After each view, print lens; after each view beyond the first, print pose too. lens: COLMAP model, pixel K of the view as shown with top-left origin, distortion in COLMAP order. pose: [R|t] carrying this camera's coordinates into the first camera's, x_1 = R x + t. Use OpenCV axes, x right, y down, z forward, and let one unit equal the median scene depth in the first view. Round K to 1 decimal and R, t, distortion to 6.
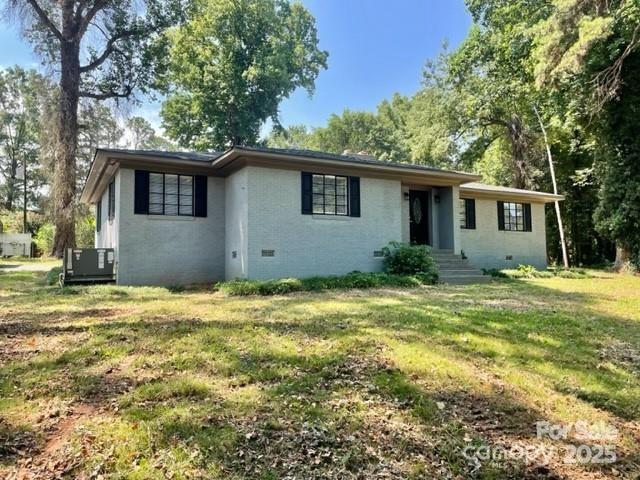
lens RADIAL K [[490.8, 0, 322.5], [0, 490.8, 239.9], [0, 0, 1]] dist [0.095515, -0.112186]
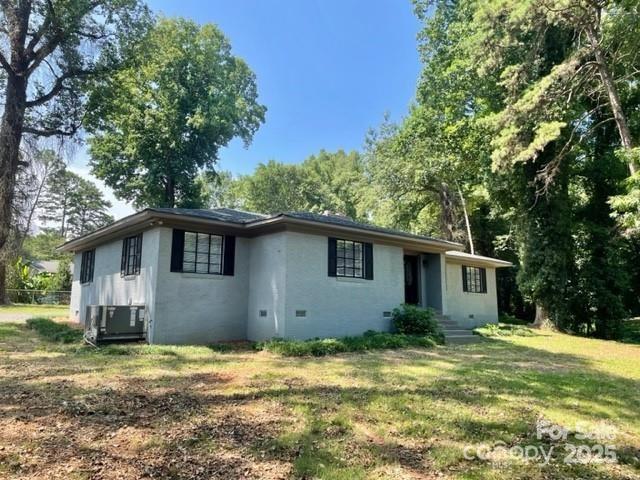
lens RADIAL K [[490.8, 0, 322.5], [0, 490.8, 239.9], [0, 0, 1]] dist [0.095515, -0.112186]
pose [[0.978194, 0.048909, 0.201852, -0.115111], [-0.030623, 0.995219, -0.092744, -0.013510], [-0.205423, 0.084540, 0.975015, -0.022337]]
